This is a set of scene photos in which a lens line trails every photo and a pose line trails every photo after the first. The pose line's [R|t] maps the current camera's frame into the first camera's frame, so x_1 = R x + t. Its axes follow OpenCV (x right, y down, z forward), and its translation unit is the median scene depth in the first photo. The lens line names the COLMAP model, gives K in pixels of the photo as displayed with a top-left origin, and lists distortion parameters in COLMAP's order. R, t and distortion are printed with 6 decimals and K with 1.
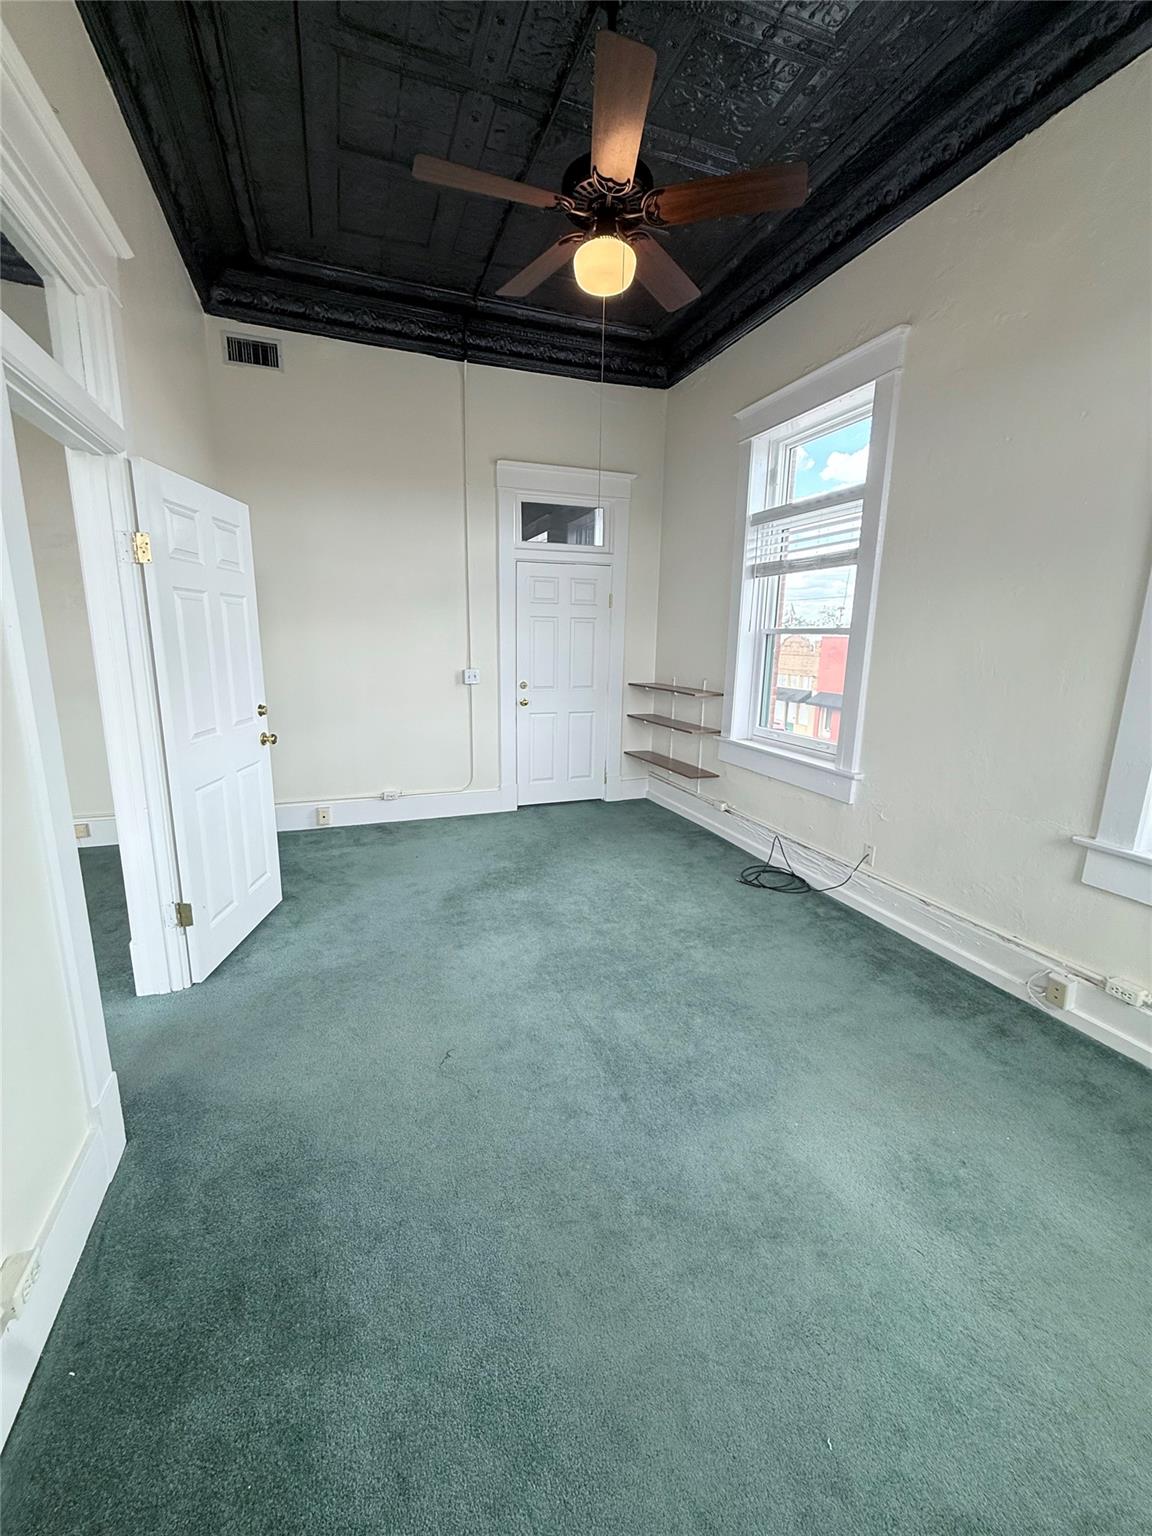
lens RADIAL K [[614.2, 0, 573.5], [0, 614.2, 760.8], [0, 0, 1]] dist [-0.000906, -0.000119]
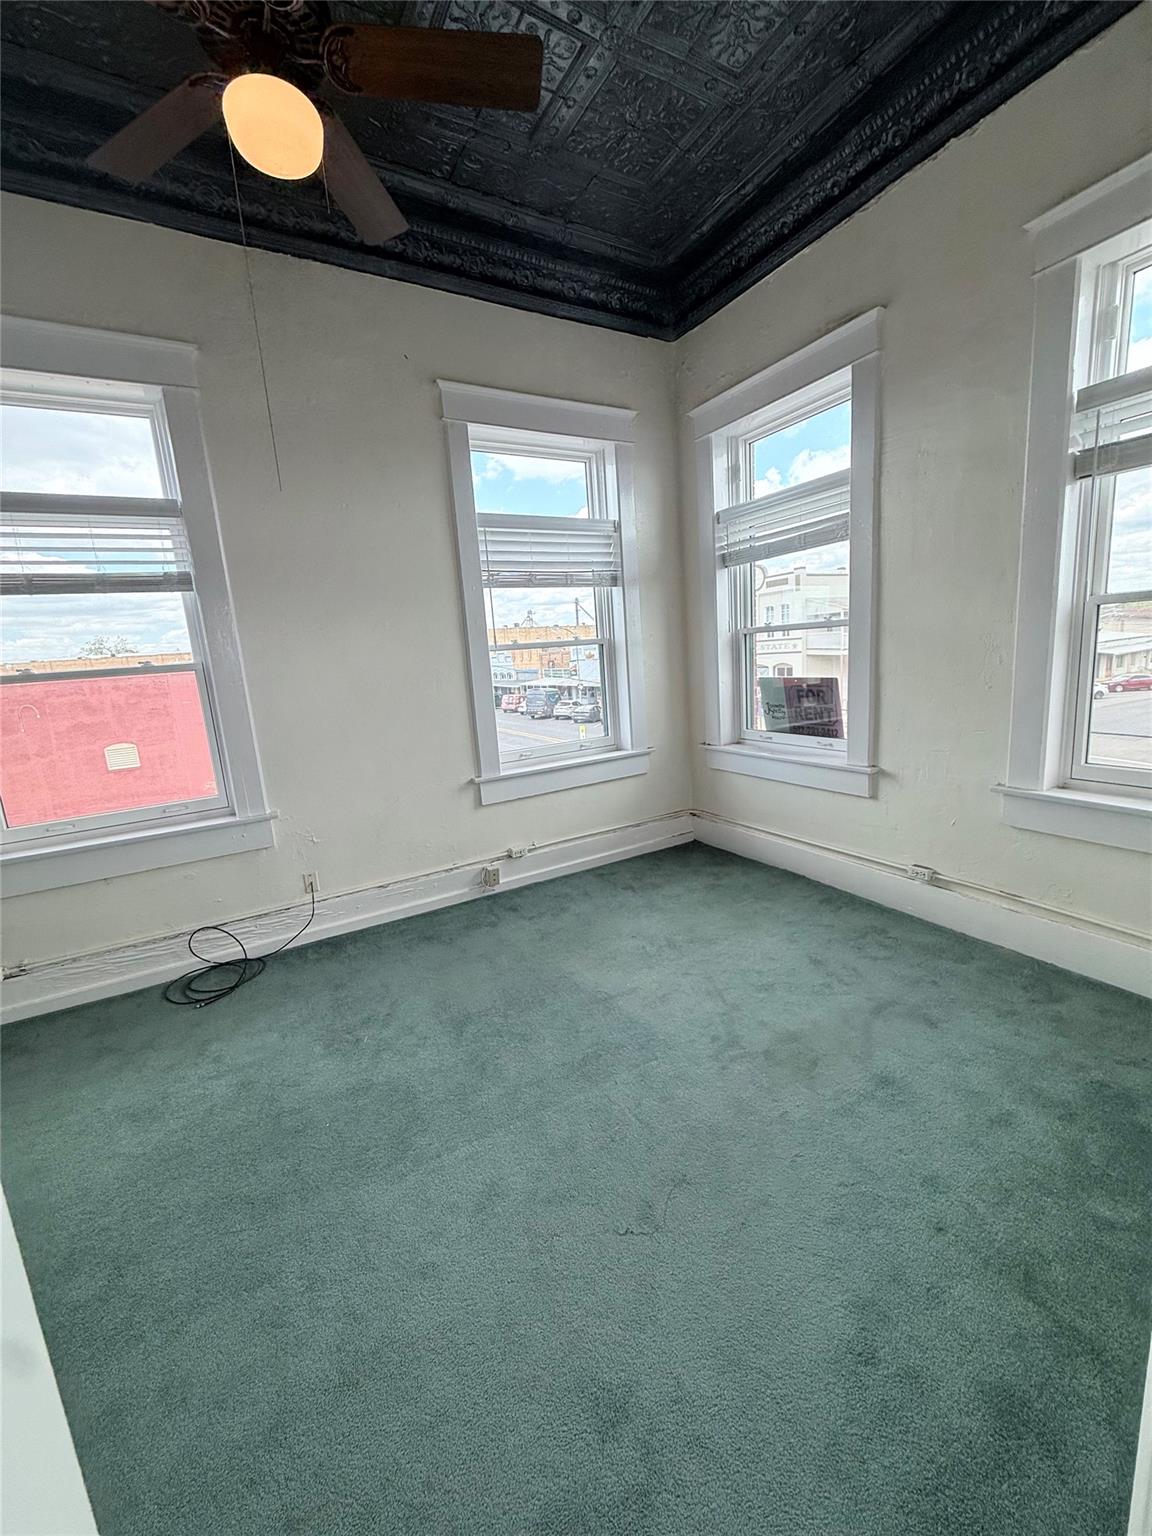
lens RADIAL K [[614.2, 0, 573.5], [0, 614.2, 760.8], [0, 0, 1]] dist [-0.000906, -0.000119]
pose [[-0.161464, -0.172295, 0.971722, -0.646287], [0.268135, 0.939943, 0.211214, -0.160211], [-0.949754, 0.294656, -0.105569, 0.795106]]
